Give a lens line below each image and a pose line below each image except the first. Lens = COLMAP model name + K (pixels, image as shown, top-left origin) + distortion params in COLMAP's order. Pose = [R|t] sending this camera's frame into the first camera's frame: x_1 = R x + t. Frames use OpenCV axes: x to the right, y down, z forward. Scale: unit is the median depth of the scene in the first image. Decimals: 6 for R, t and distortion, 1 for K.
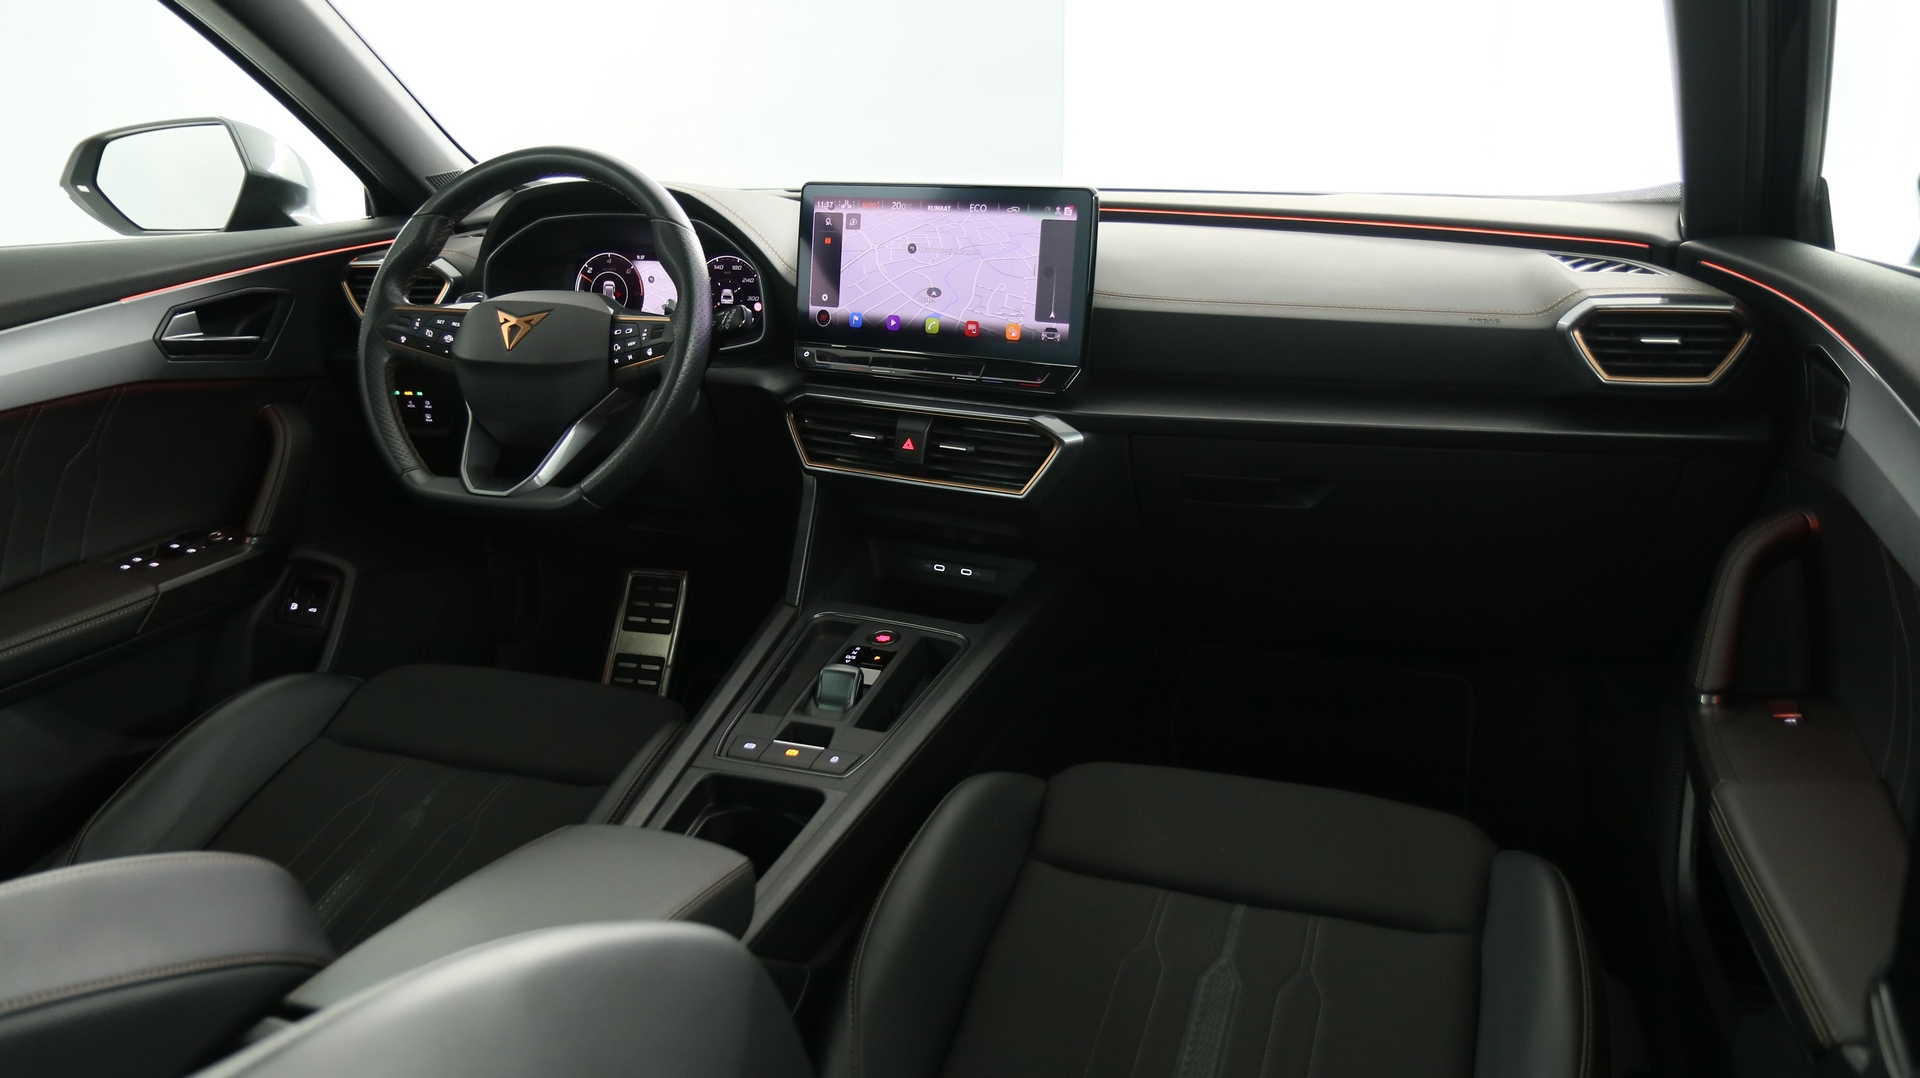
lens RADIAL K [[1458.1, 0, 954.8], [0, 1458.1, 545.3], [0, 0, 1]] dist [-0.026771, 0.006758]
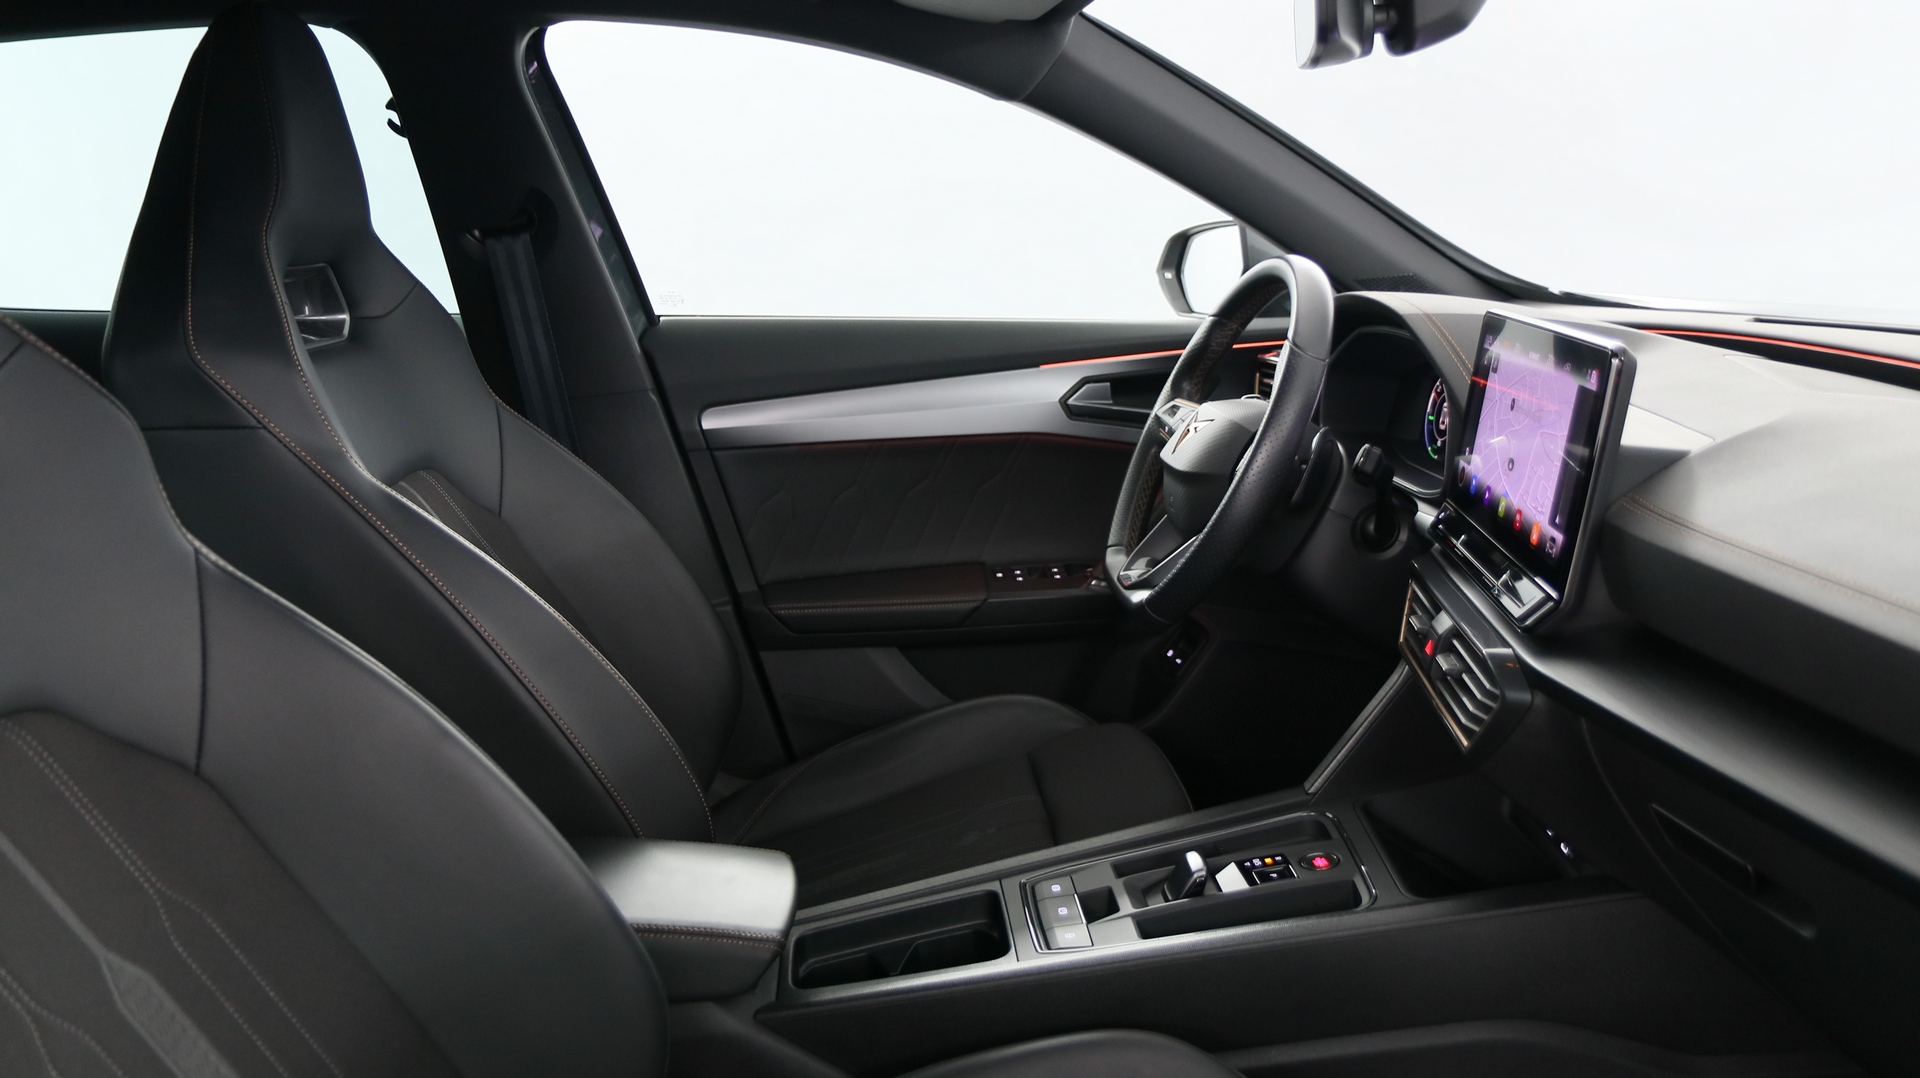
lens RADIAL K [[1458.1, 0, 954.8], [0, 1458.1, 545.3], [0, 0, 1]] dist [-0.026771, 0.006758]
pose [[0.412714, 0.207239, -0.886972, 0.533125], [-0.248265, 0.962499, 0.109366, -0.139918], [0.876374, 0.175067, 0.448687, 0.399558]]
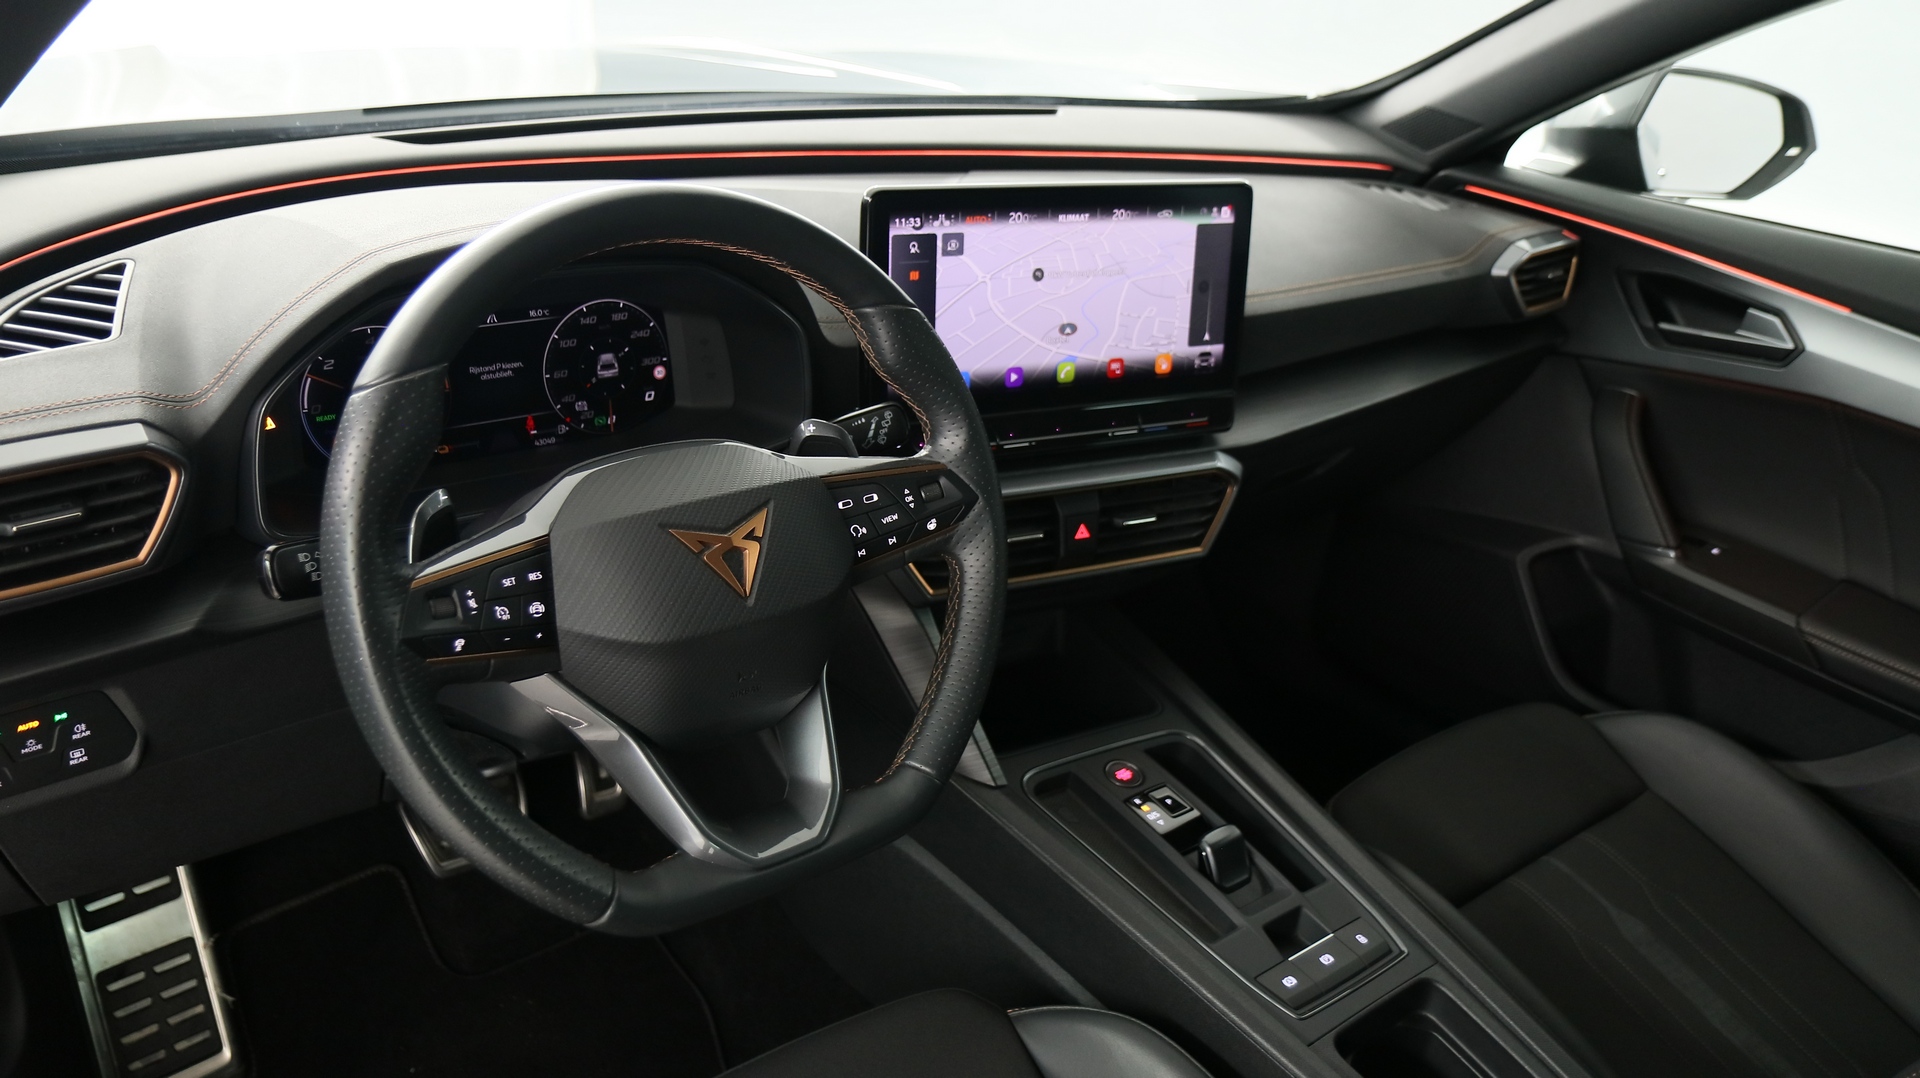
lens RADIAL K [[1458.1, 0, 954.8], [0, 1458.1, 545.3], [0, 0, 1]] dist [-0.026771, 0.006758]
pose [[0.522905, -0.317430, 0.791081, -0.662118], [0.149731, 0.947848, 0.281362, -0.282264], [-0.839137, -0.028677, 0.543163, 0.622666]]
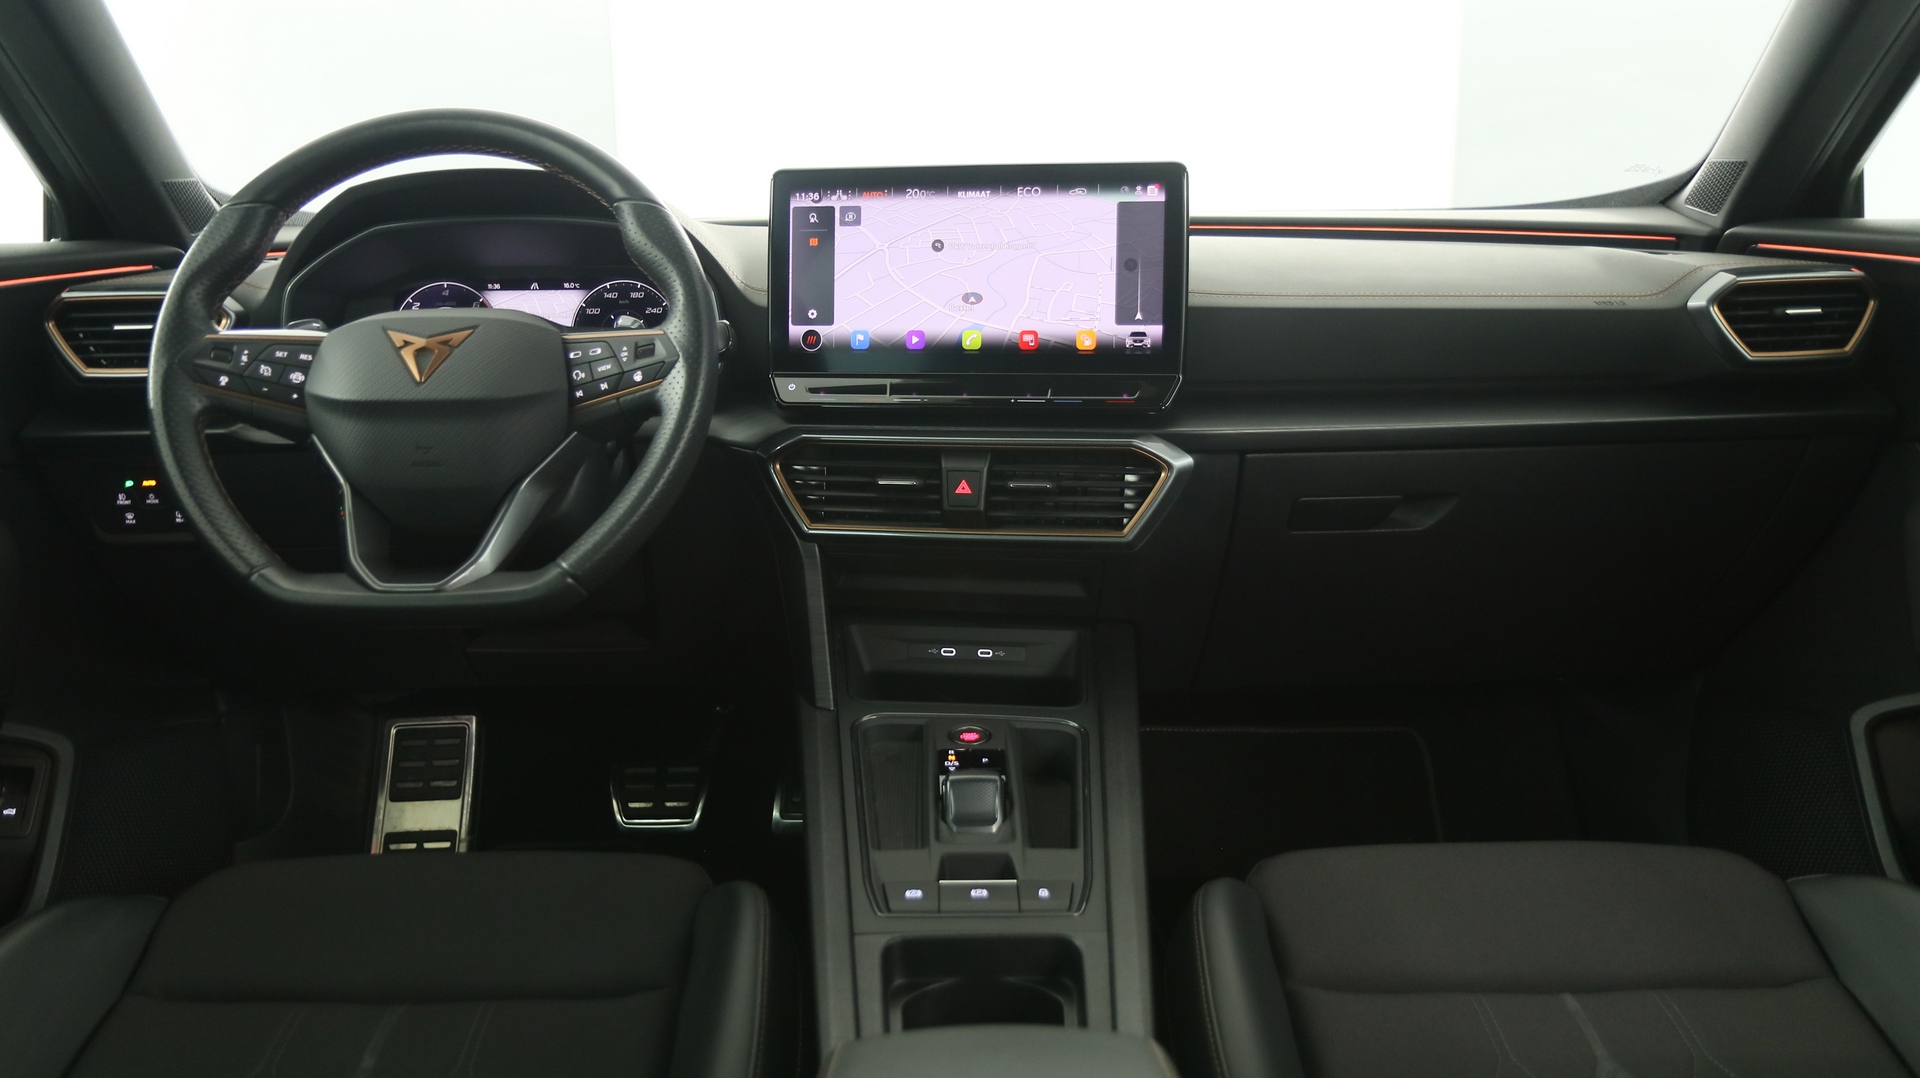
lens RADIAL K [[1456.0, 0, 946.5], [0, 1456.0, 541.2], [0, 0, 1]] dist [-0.010600, 0.000404]
pose [[0.938503, -0.067187, 0.338672, -0.300953], [0.101098, 0.991367, -0.083486, 0.023702], [-0.330139, 0.112591, 0.937193, 0.263640]]
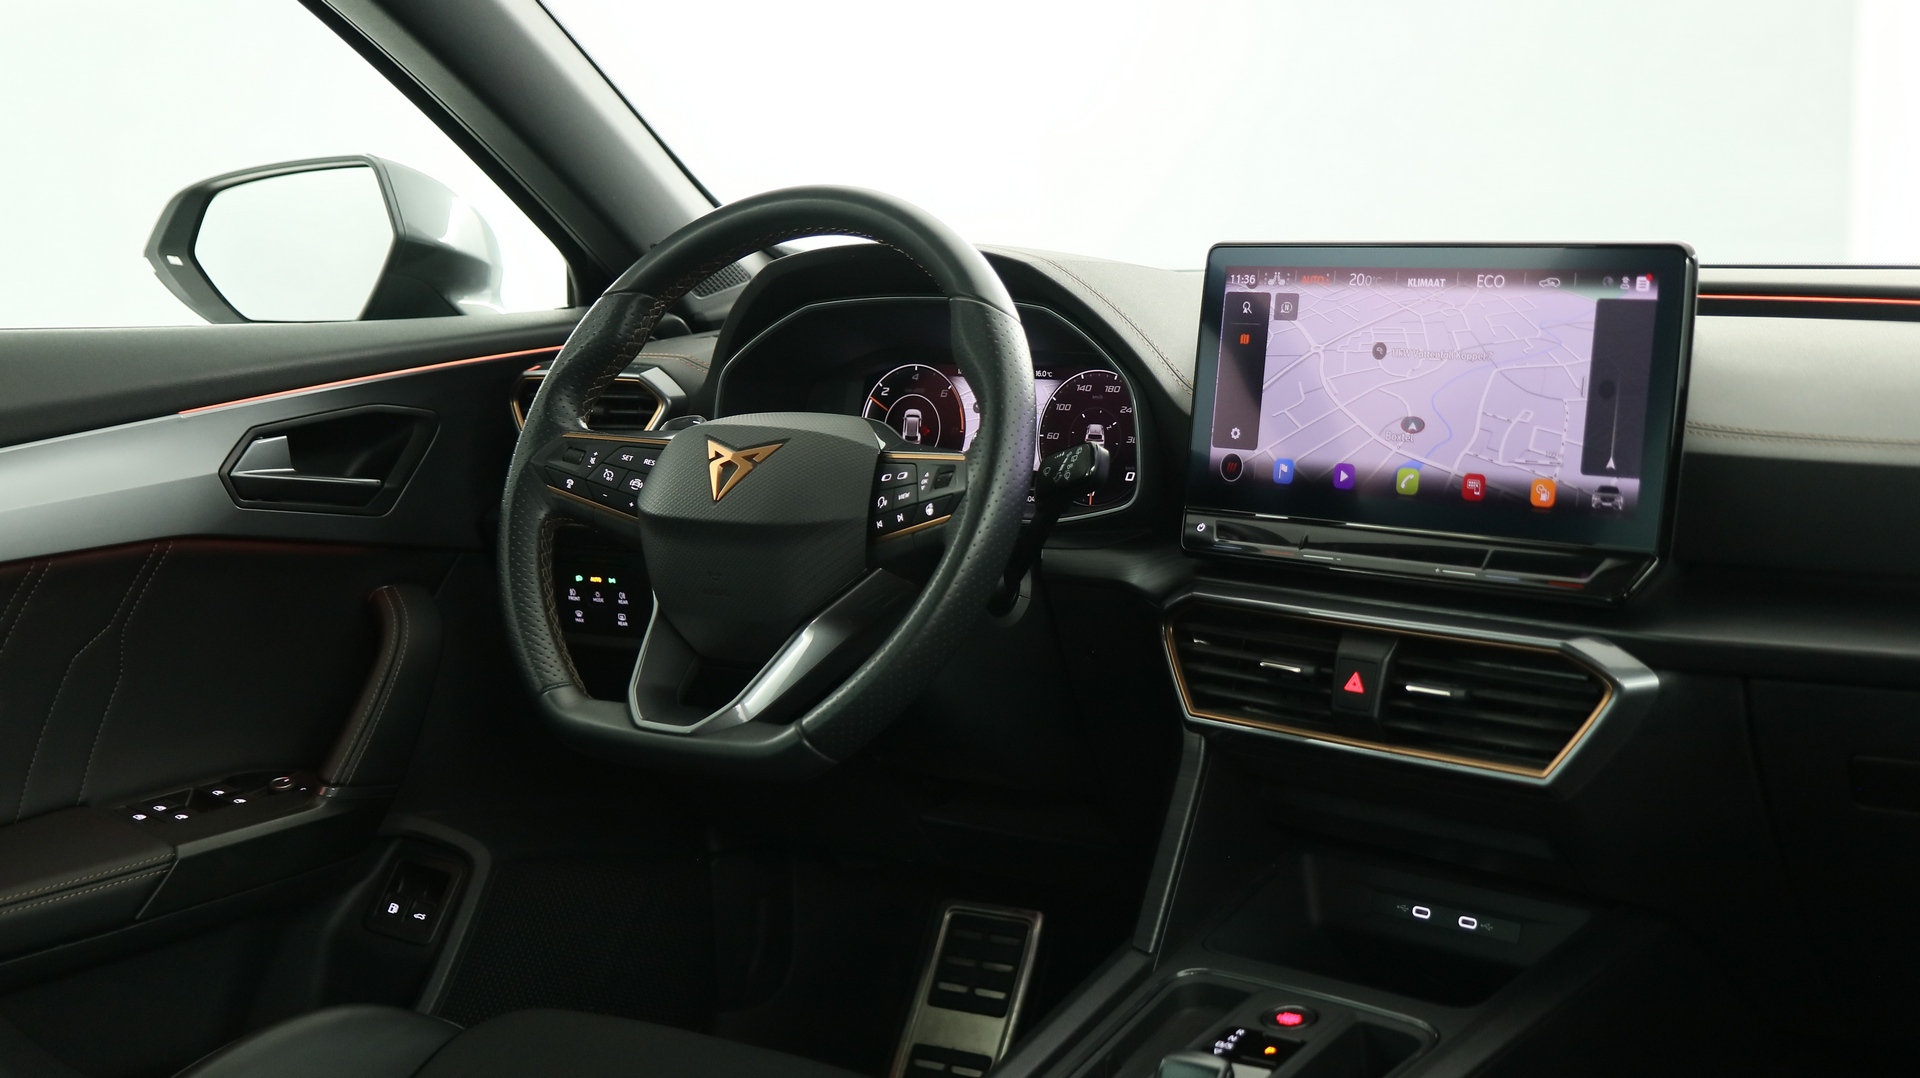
lens RADIAL K [[2534.7, 0, 960.0], [0, 2534.7, 539.0], [0, 0, 1]] dist [-0.003463, 0.030647]
pose [[0.961022, 0.030370, -0.274799, 0.089409], [-0.073015, 0.986539, -0.146317, 0.031790], [0.266656, 0.160679, 0.950304, -0.001613]]
